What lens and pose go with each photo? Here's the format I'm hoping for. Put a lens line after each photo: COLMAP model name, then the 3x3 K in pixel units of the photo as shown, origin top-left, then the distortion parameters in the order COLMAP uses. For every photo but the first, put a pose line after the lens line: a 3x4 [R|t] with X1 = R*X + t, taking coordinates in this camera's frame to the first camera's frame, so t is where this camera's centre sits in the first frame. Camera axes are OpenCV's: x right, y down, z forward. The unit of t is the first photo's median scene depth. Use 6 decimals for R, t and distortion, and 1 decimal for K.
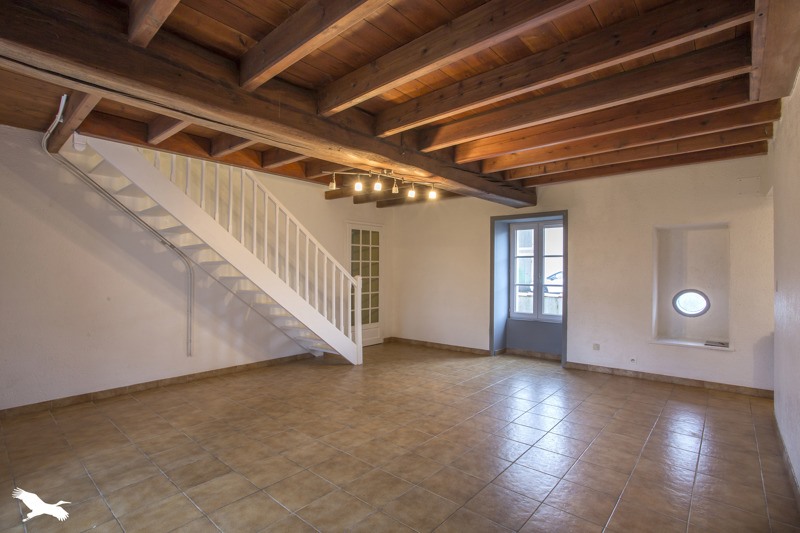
lens RADIAL K [[381.8, 0, 400.0], [0, 381.8, 266.5], [0, 0, 1]] dist [-0.000035, -0.000006]
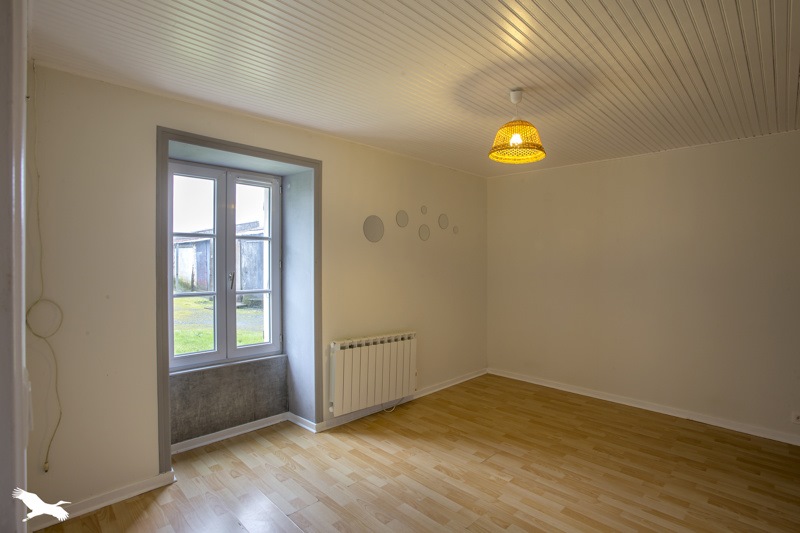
lens RADIAL K [[387.3, 0, 400.0], [0, 387.3, 266.5], [0, 0, 1]] dist [-0.000366, -0.000030]
pose [[0.074190, -0.017718, 0.997087, -0.141822], [-0.004700, 0.999825, 0.018117, 0.003753], [-0.997233, -0.006030, 0.074094, 0.737995]]
